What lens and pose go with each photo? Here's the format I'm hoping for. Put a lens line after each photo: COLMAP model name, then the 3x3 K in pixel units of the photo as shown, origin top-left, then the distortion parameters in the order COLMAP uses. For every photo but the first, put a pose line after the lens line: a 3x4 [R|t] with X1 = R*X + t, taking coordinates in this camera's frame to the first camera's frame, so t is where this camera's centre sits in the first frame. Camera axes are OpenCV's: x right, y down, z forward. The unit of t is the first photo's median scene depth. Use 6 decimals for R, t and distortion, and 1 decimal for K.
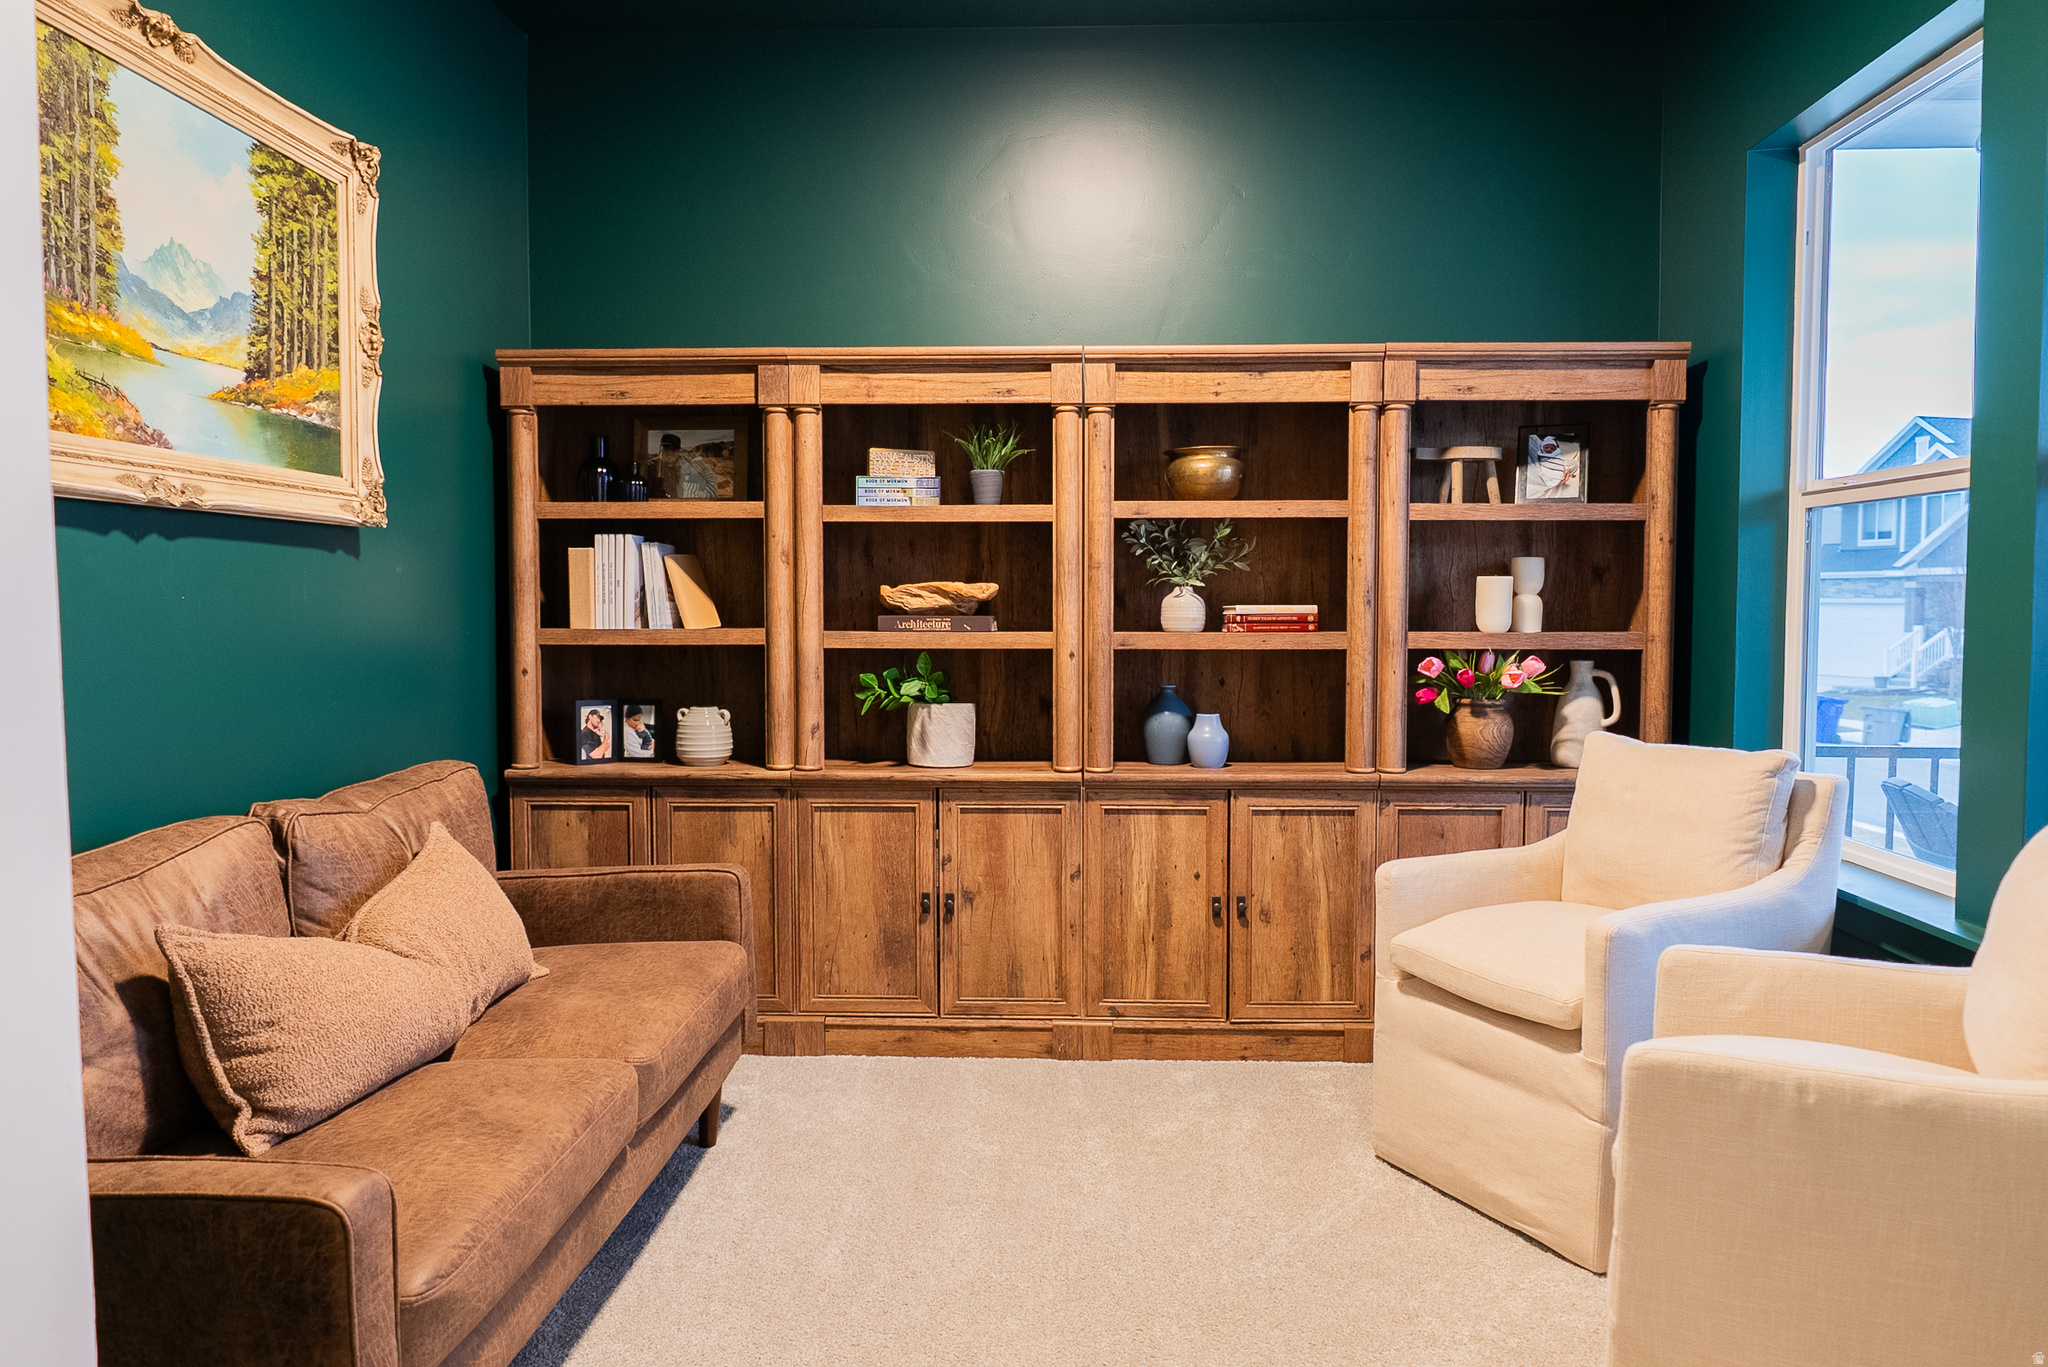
lens RADIAL K [[1425.3, 0, 1025.2], [0, 1425.3, 680.6], [0, 0, 1]] dist [-0.009243, 0.002238]
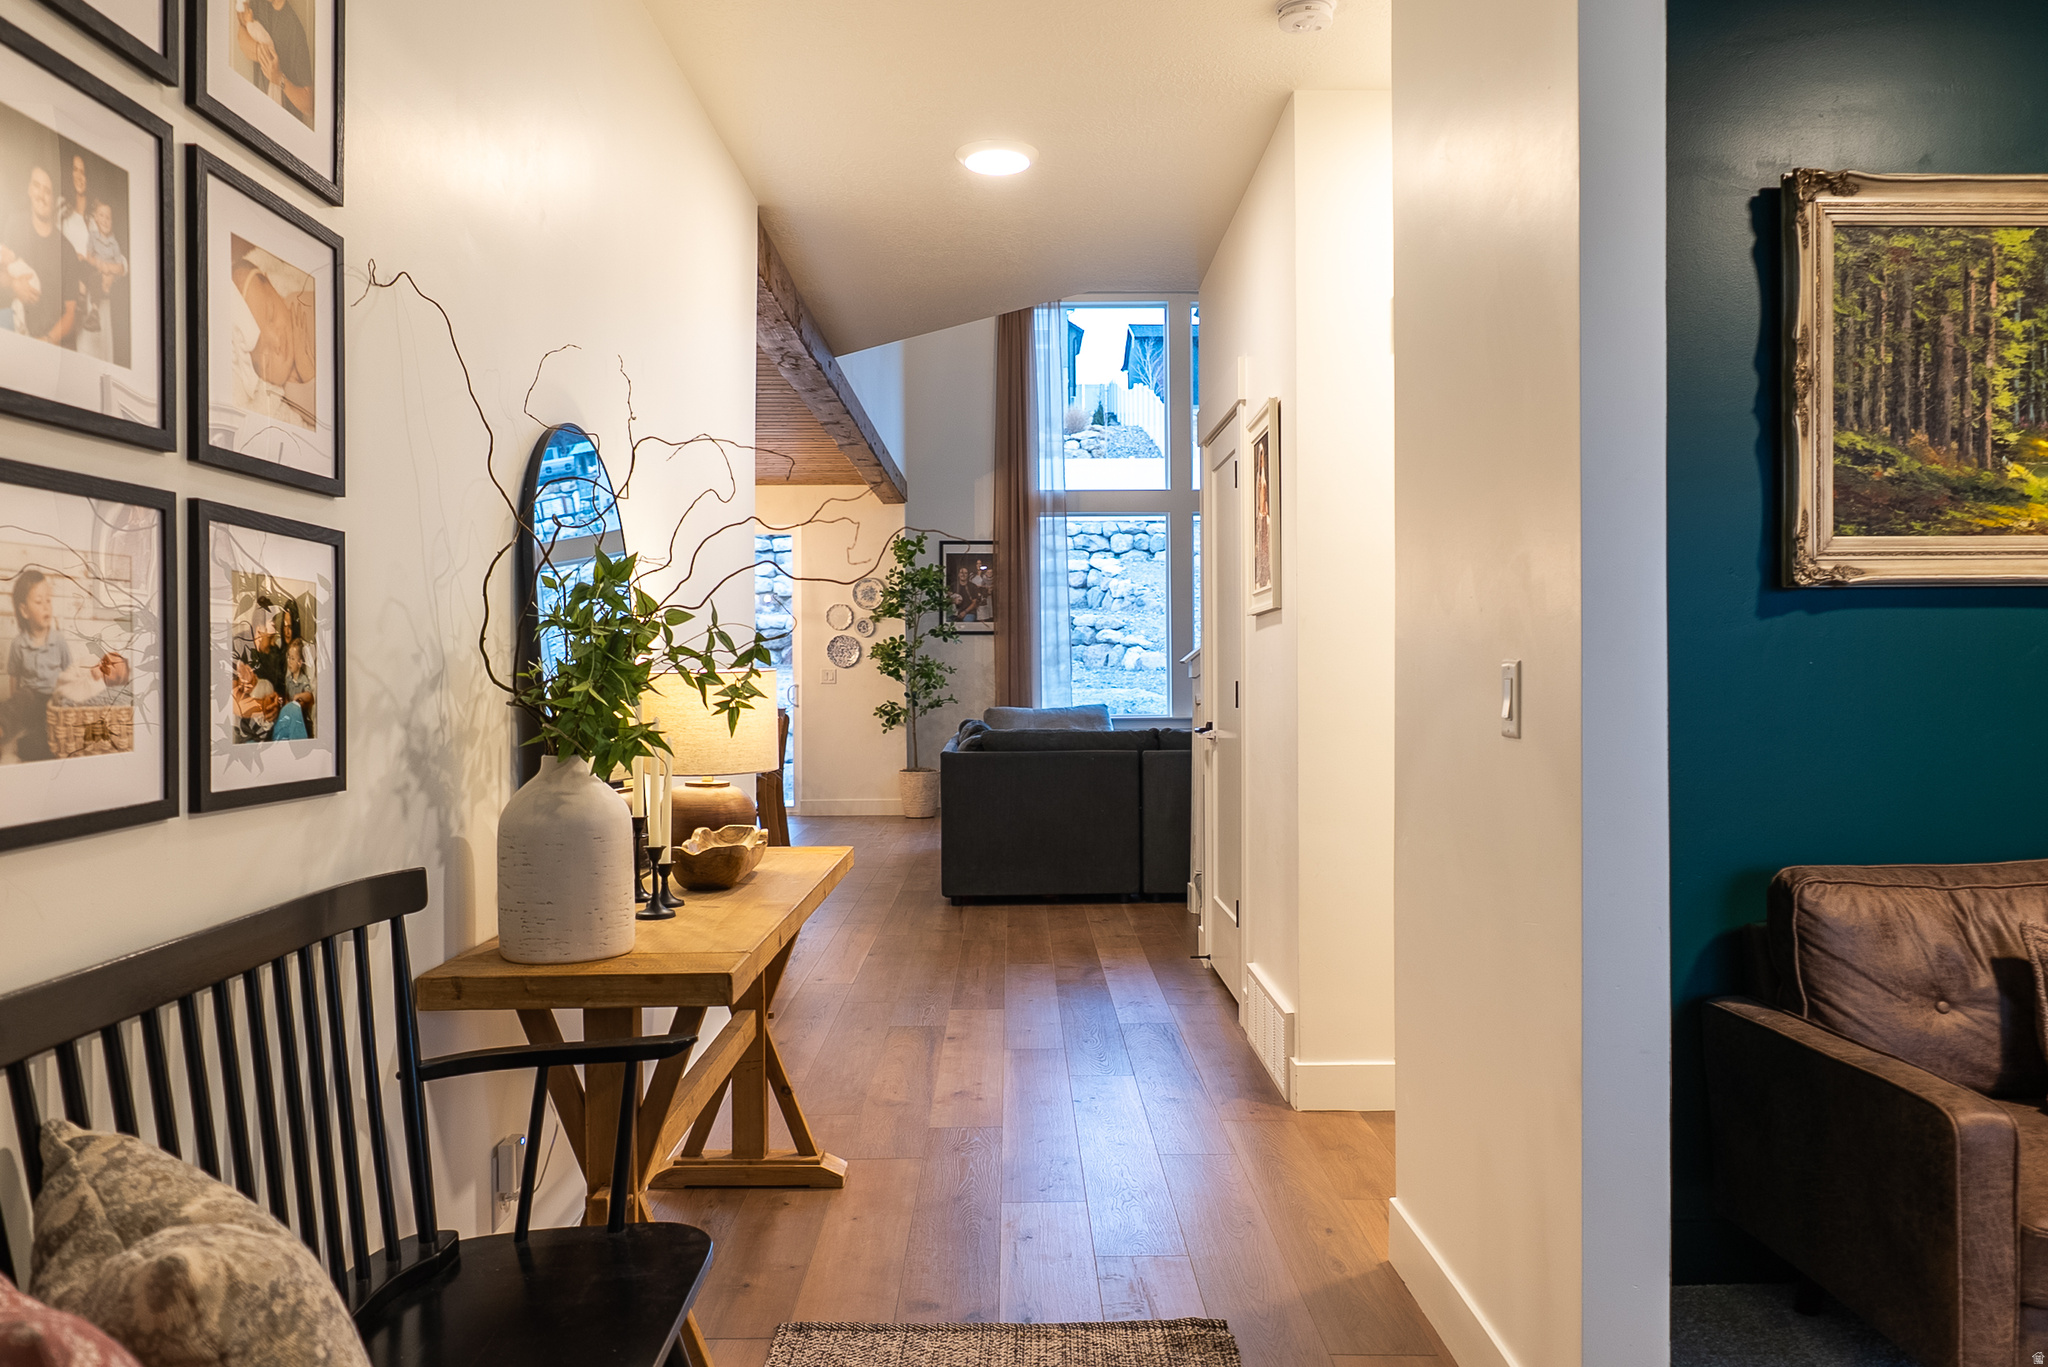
lens RADIAL K [[1425.3, 0, 1021.4], [0, 1425.3, 681.4], [0, 0, 1]] dist [-0.009243, 0.002238]
pose [[0.046120, 0.006715, -0.998913, 0.635984], [-0.043959, 0.999022, 0.004687, -0.009373], [0.997968, 0.043695, 0.046370, 0.028073]]
